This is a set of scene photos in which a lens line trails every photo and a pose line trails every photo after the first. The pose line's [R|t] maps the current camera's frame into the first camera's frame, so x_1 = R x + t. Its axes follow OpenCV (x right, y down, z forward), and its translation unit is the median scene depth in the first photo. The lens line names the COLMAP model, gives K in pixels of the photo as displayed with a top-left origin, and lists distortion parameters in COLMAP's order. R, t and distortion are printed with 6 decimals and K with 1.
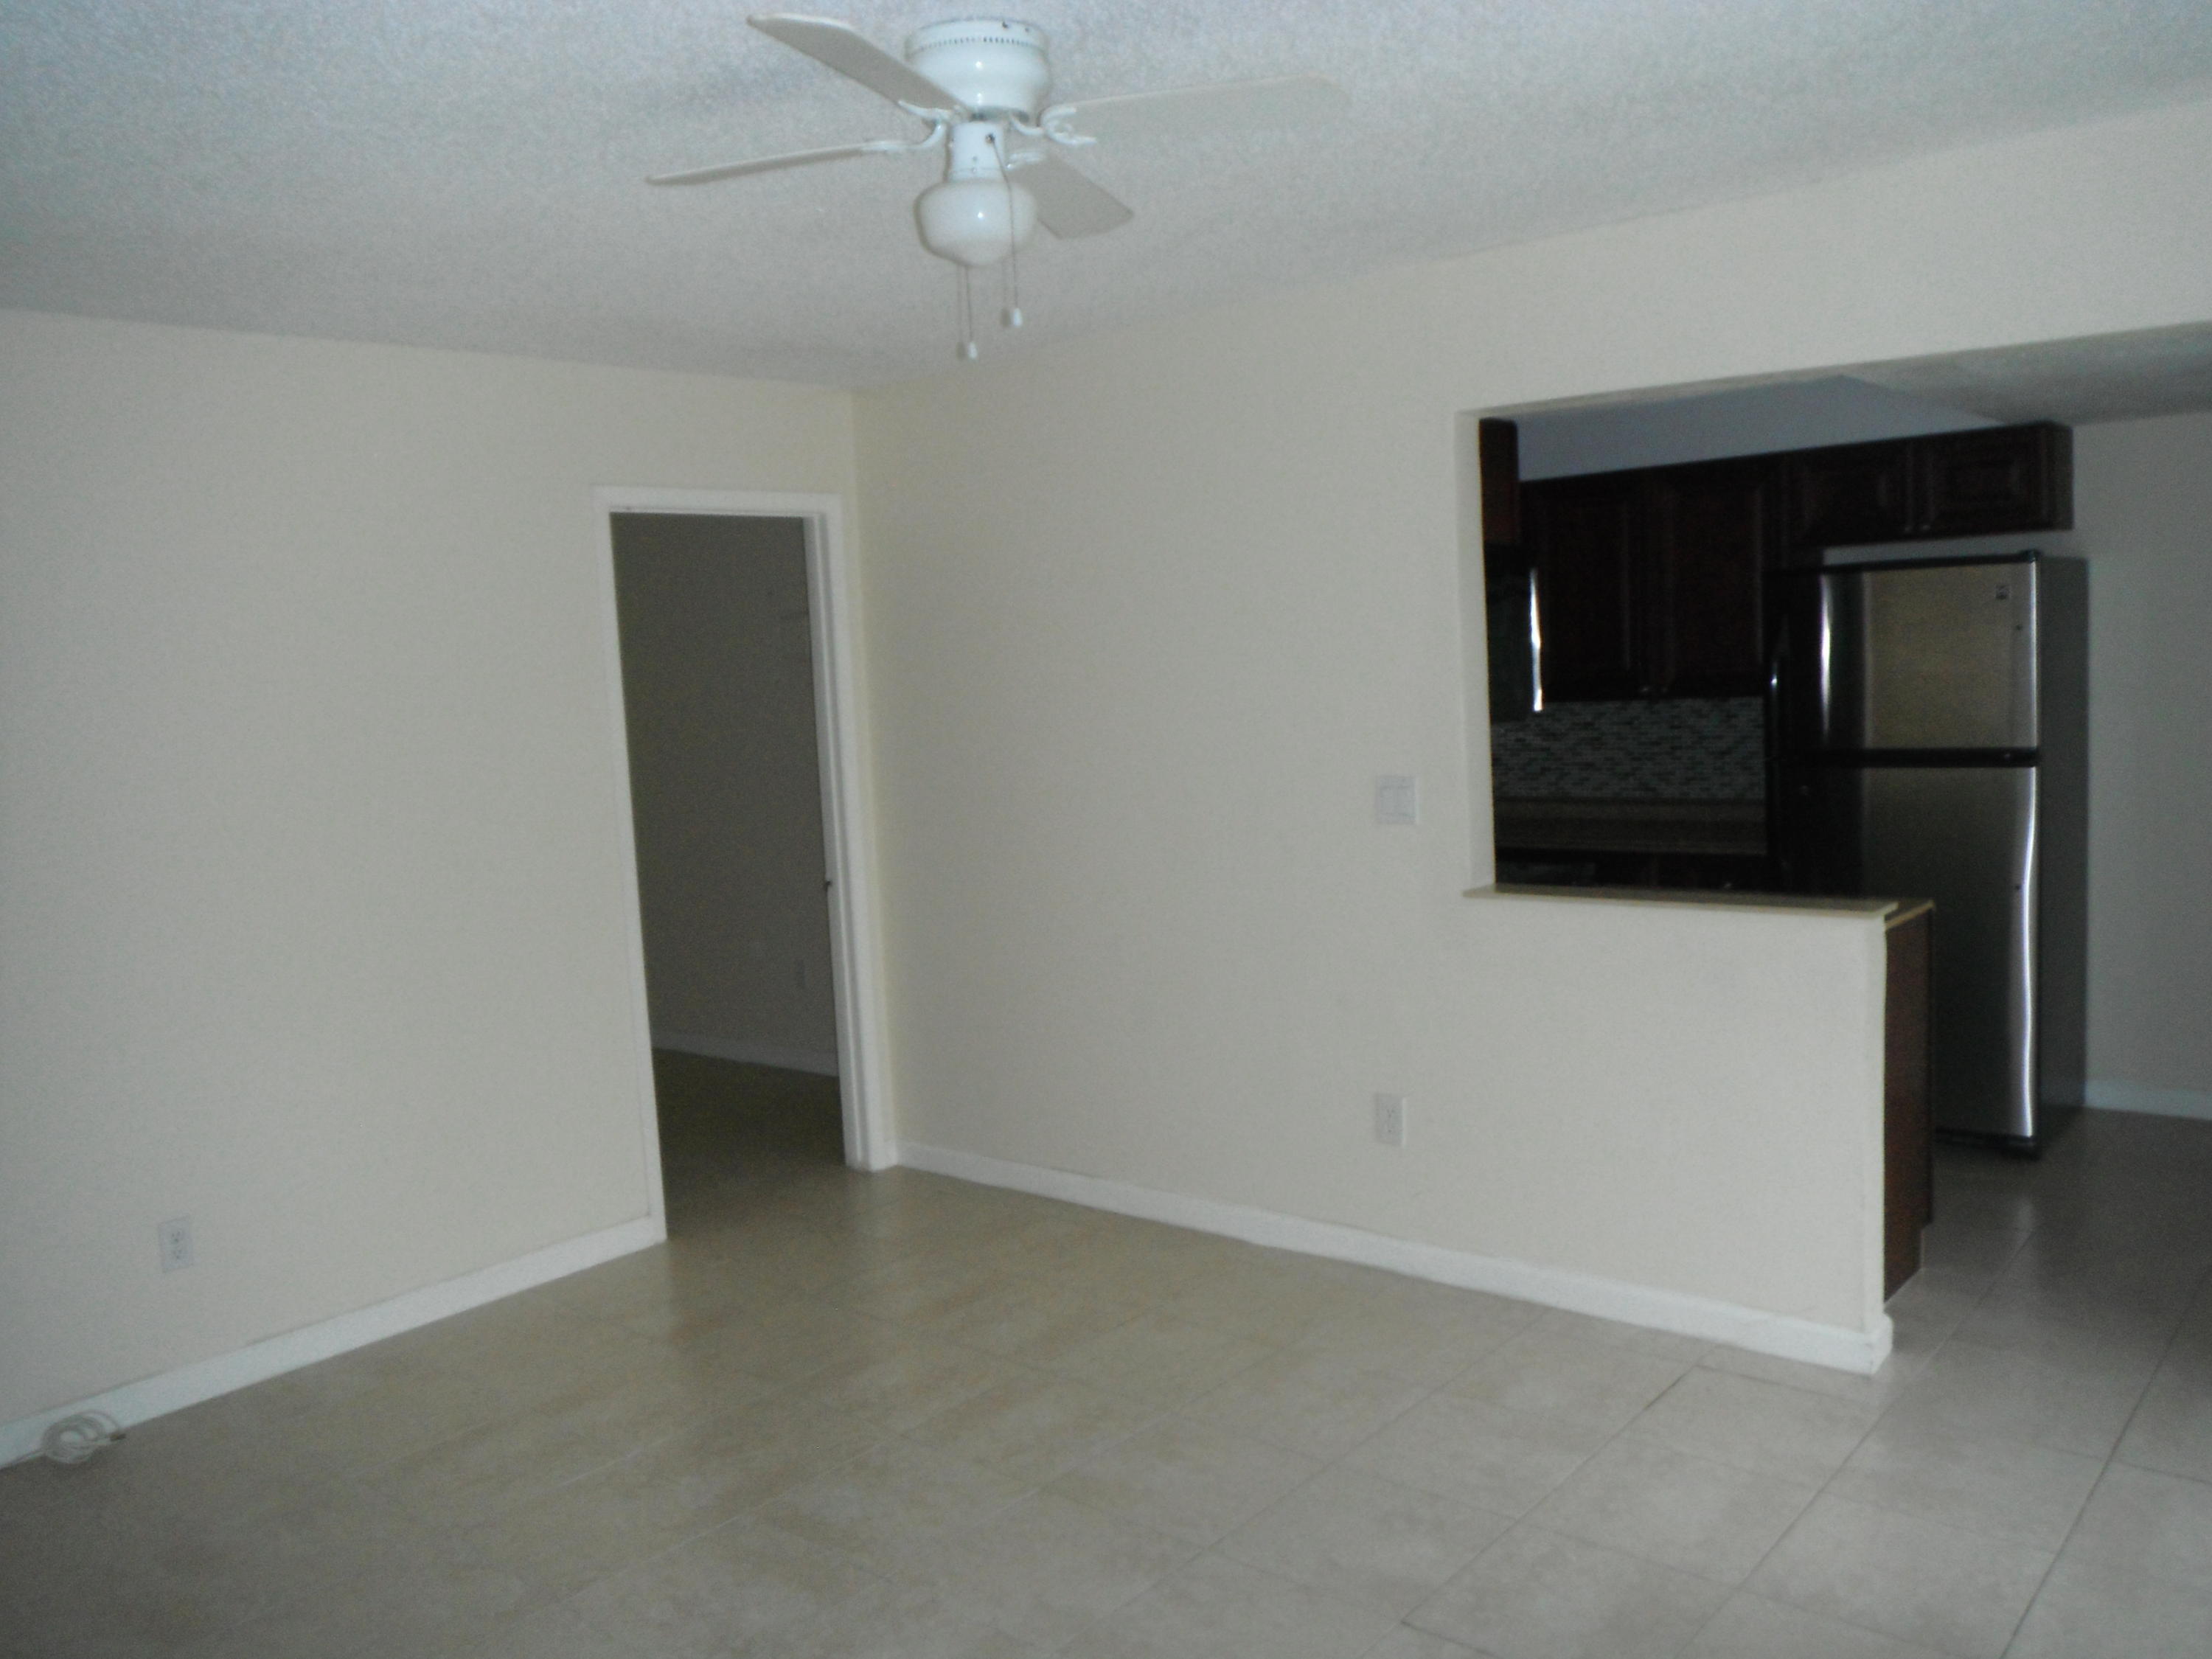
lens RADIAL K [[1744.4, 0, 1101.1], [0, 1744.4, 819.3], [0, 0, 1]] dist [-0.042688, 0.068195]
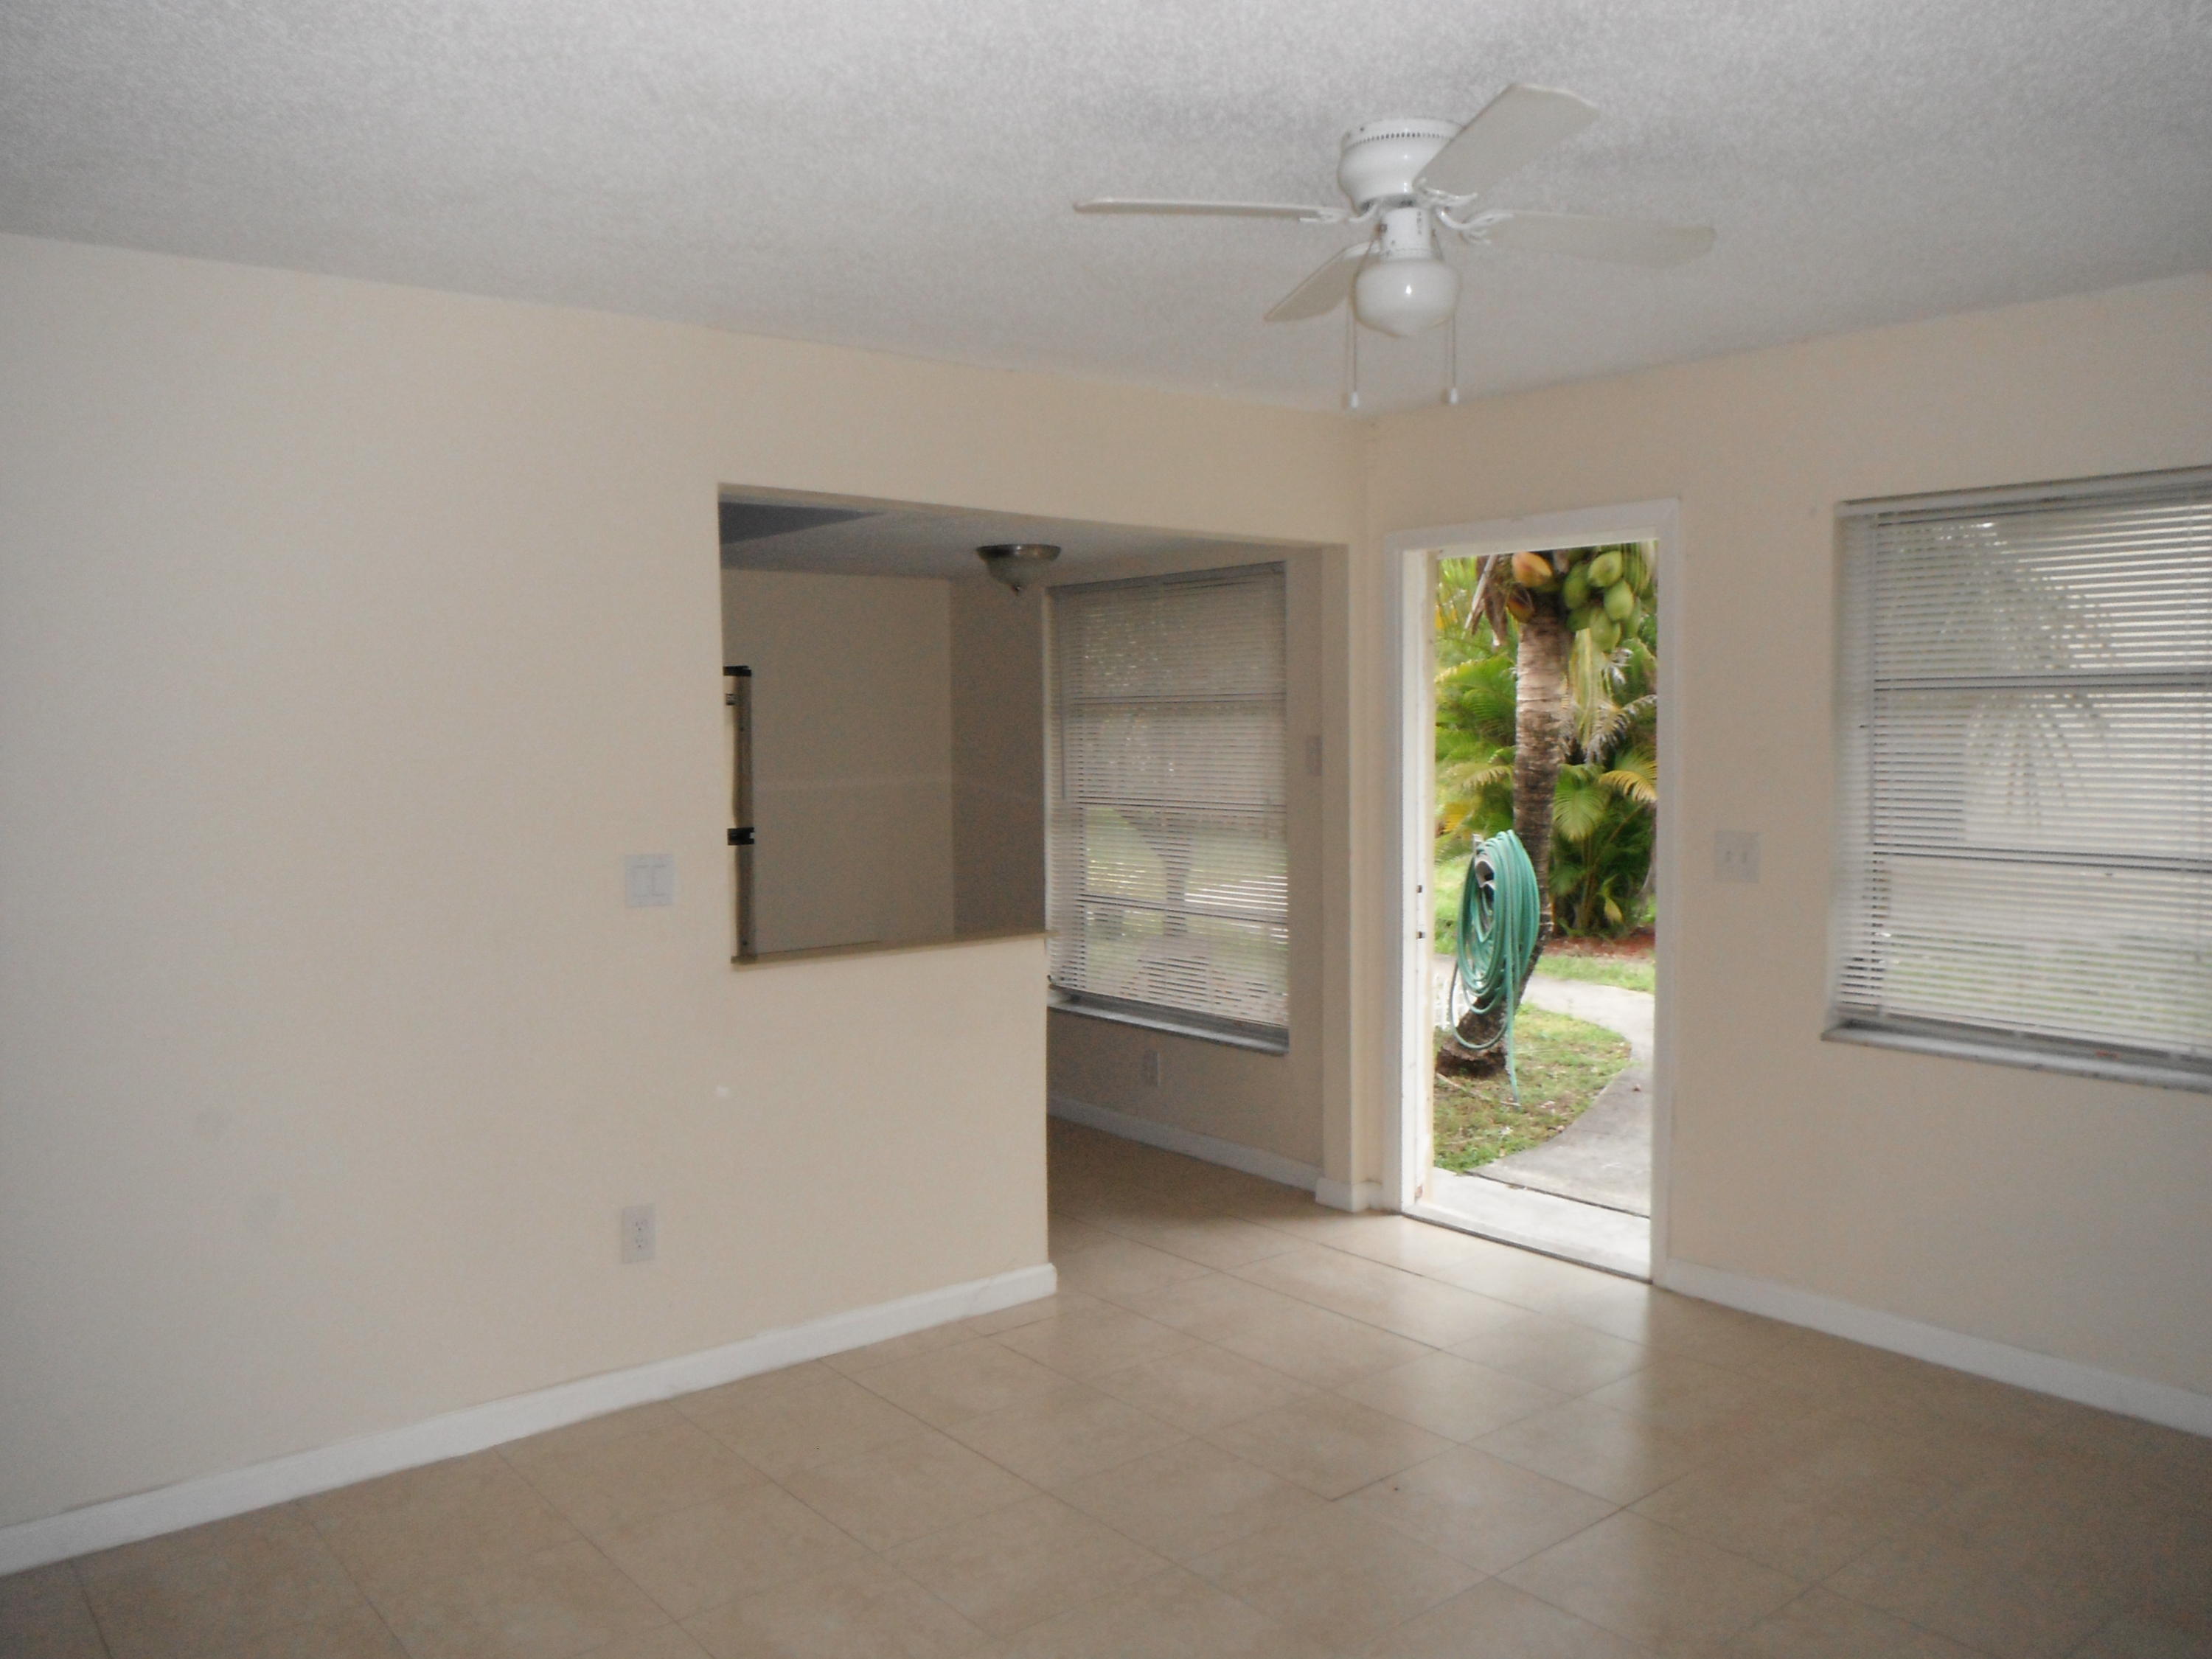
lens RADIAL K [[1744.4, 0, 1101.1], [0, 1744.4, 819.3], [0, 0, 1]] dist [-0.042688, 0.068195]
pose [[0.189728, -0.002902, 0.981832, -0.768728], [0.097861, 0.995072, -0.015970, -0.005757], [-0.976948, 0.099113, 0.189077, 0.646047]]
